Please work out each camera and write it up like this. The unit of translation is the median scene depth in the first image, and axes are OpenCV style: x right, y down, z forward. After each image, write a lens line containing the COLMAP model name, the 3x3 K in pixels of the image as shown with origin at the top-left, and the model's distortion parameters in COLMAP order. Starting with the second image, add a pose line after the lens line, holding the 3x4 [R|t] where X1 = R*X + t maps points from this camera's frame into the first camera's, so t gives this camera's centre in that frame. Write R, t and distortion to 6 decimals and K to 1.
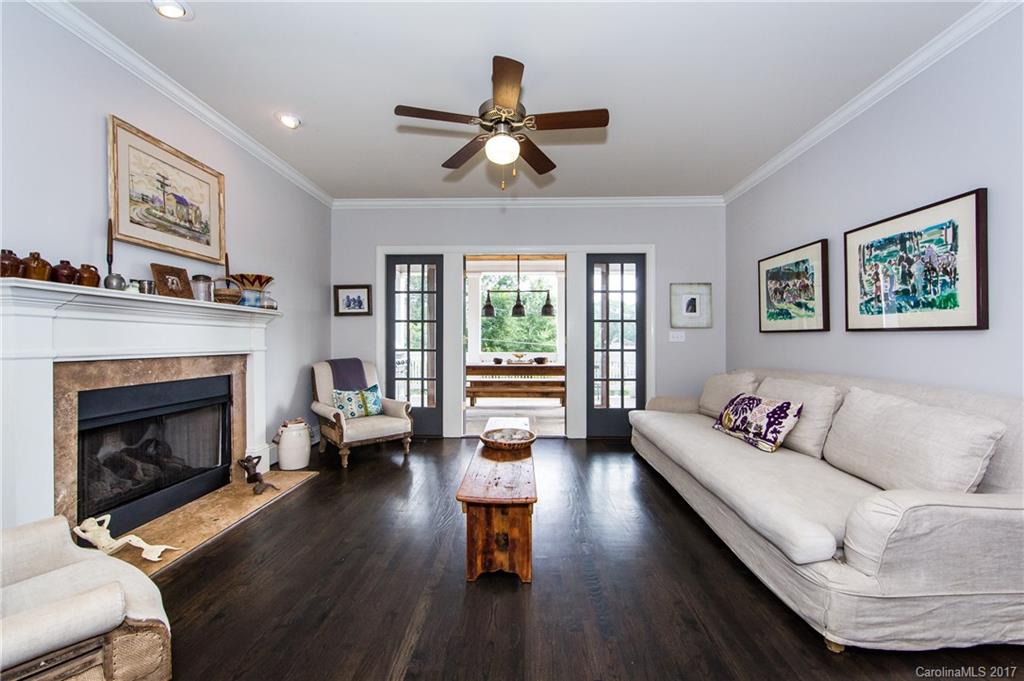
lens RADIAL K [[404.7, 0, 516.3], [0, 404.7, 340.8], [0, 0, 1]] dist [-0.000860, 0.000021]
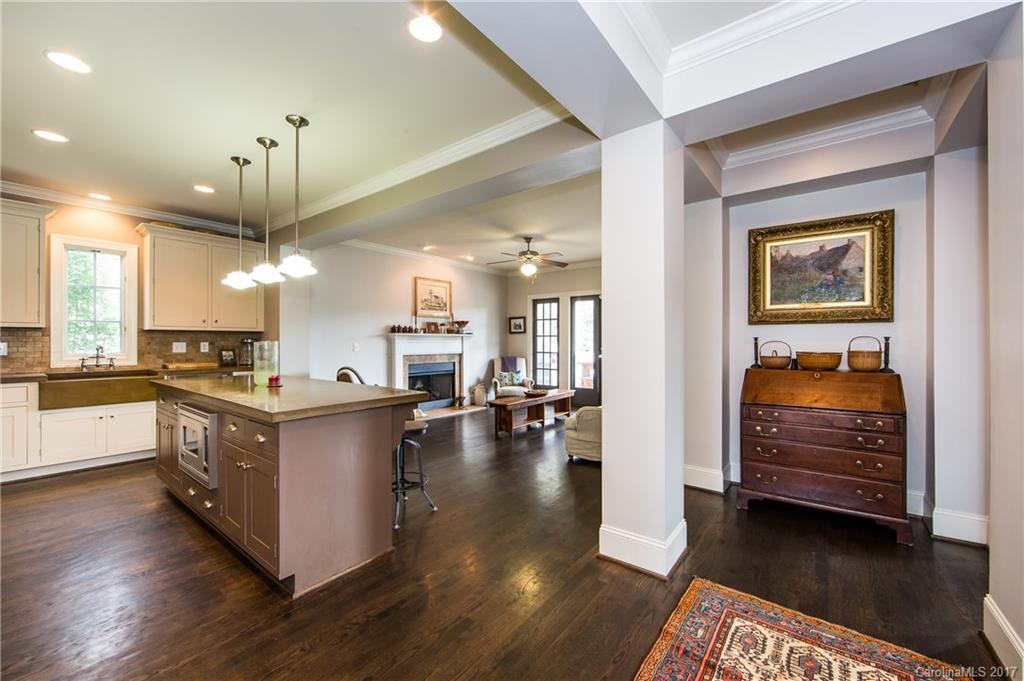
lens RADIAL K [[404.7, 0, 510.9], [0, 404.7, 341.4], [0, 0, 1]] dist [-0.000860, 0.000021]
pose [[0.795559, -0.001376, -0.605875, 1.093107], [0.003301, 0.999992, 0.002063, -0.046069], [0.605868, -0.003641, 0.795557, -0.775529]]
